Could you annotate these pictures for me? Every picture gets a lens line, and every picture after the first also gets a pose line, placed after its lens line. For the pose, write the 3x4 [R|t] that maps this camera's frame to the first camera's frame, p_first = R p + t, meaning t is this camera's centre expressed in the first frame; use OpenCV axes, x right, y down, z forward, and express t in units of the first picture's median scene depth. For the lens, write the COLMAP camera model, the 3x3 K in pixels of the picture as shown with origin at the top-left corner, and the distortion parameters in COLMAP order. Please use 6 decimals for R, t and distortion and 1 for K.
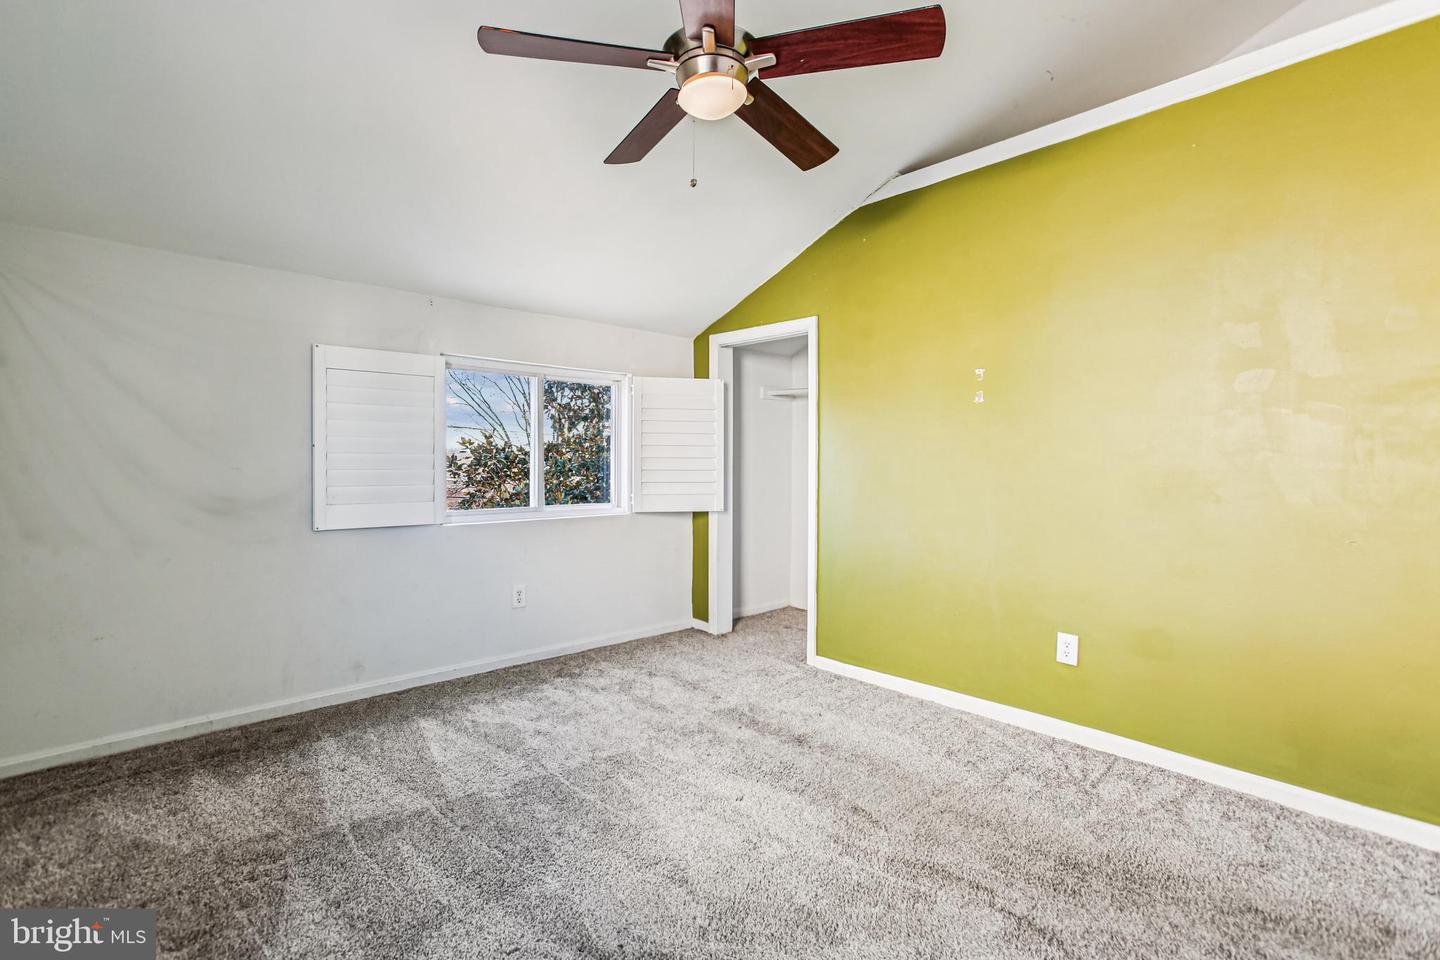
lens RADIAL K [[661.2, 0, 718.8], [0, 661.2, 469.0], [0, 0, 1]] dist [-0.037972, 0.029040]
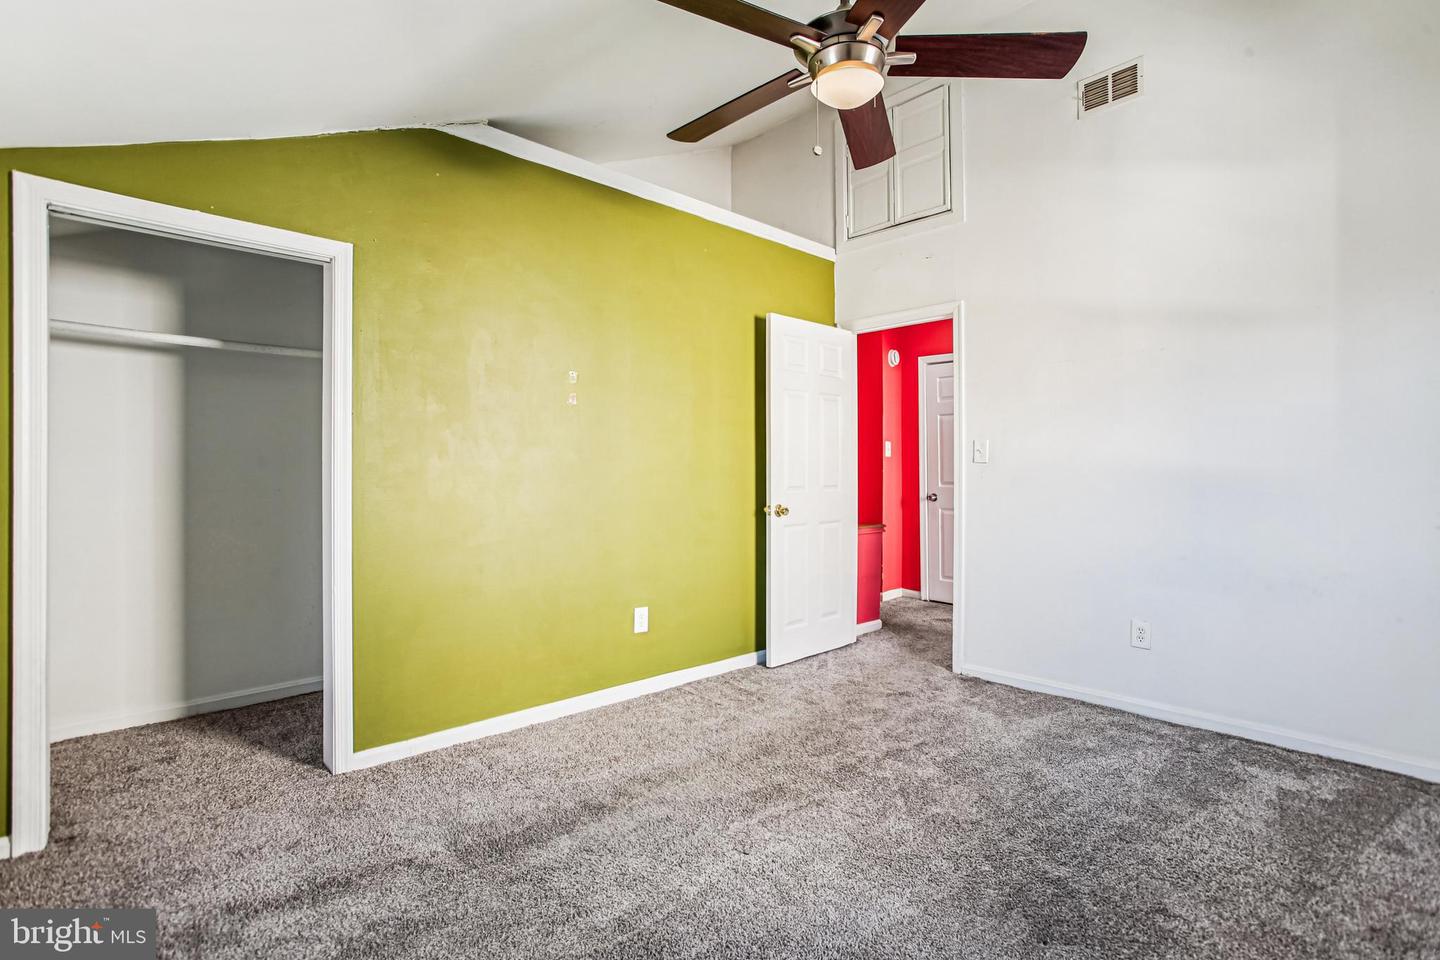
lens RADIAL K [[676.7, 0, 714.5], [0, 676.7, 475.3], [0, 0, 1]] dist [-0.035225, 0.032487]
pose [[0.012641, -0.009827, 0.999872, -0.635338], [0.005476, 0.999937, 0.009759, -0.003386], [-0.999905, 0.005352, 0.012694, 0.757762]]
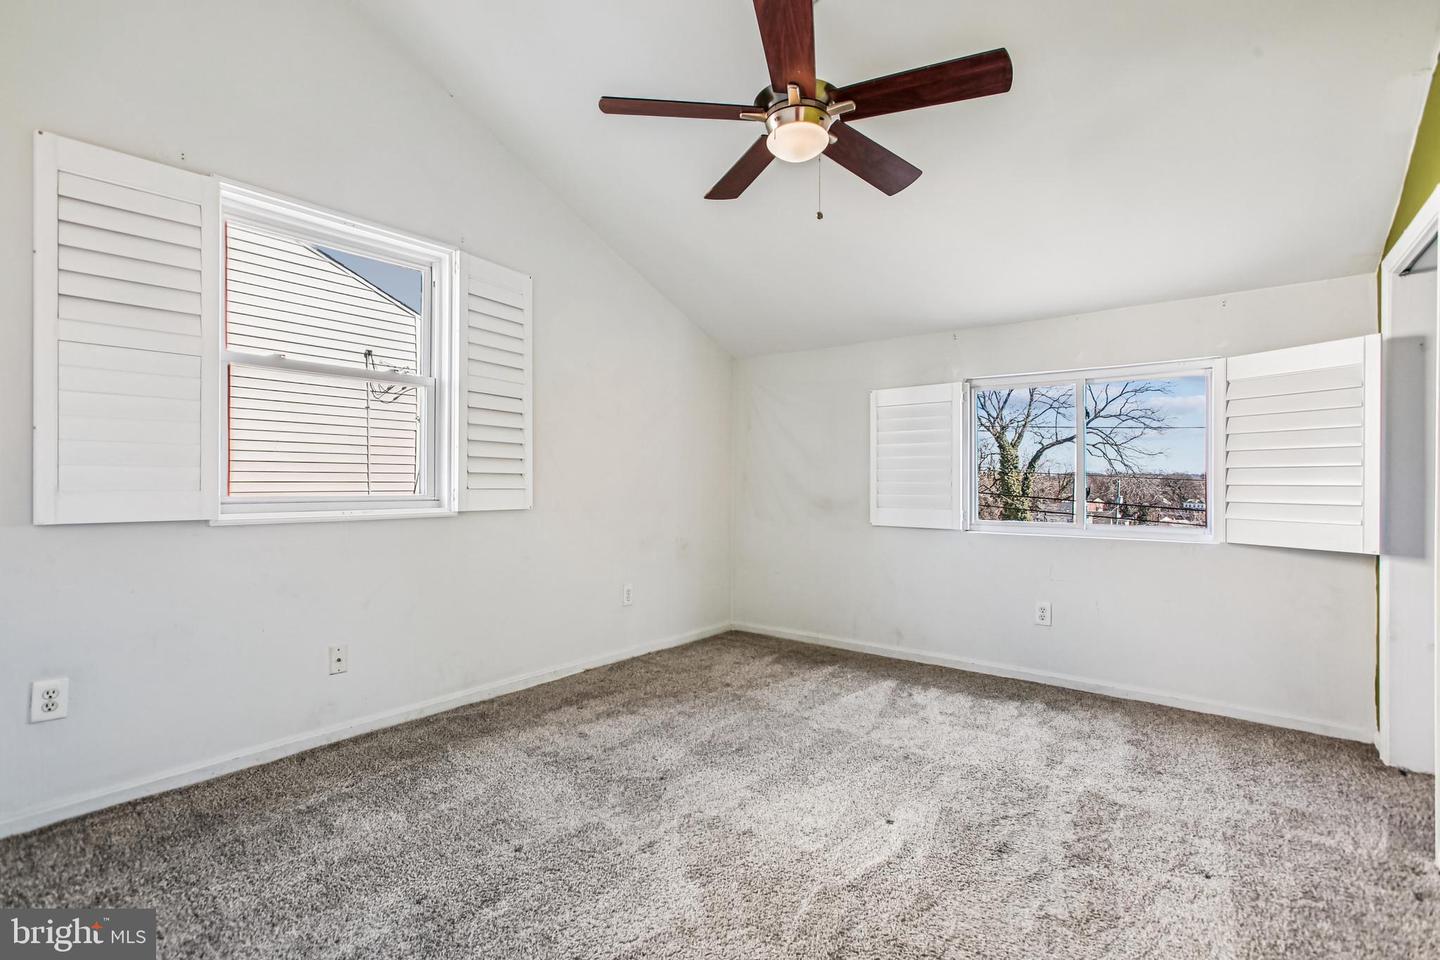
lens RADIAL K [[661.2, 0, 718.8], [0, 661.2, 469.0], [0, 0, 1]] dist [-0.037972, 0.029040]
pose [[0.173787, -0.012081, -0.984709, 0.690495], [-0.016798, 0.999743, -0.015230, 0.000853], [0.984640, 0.019188, 0.173539, 0.417188]]
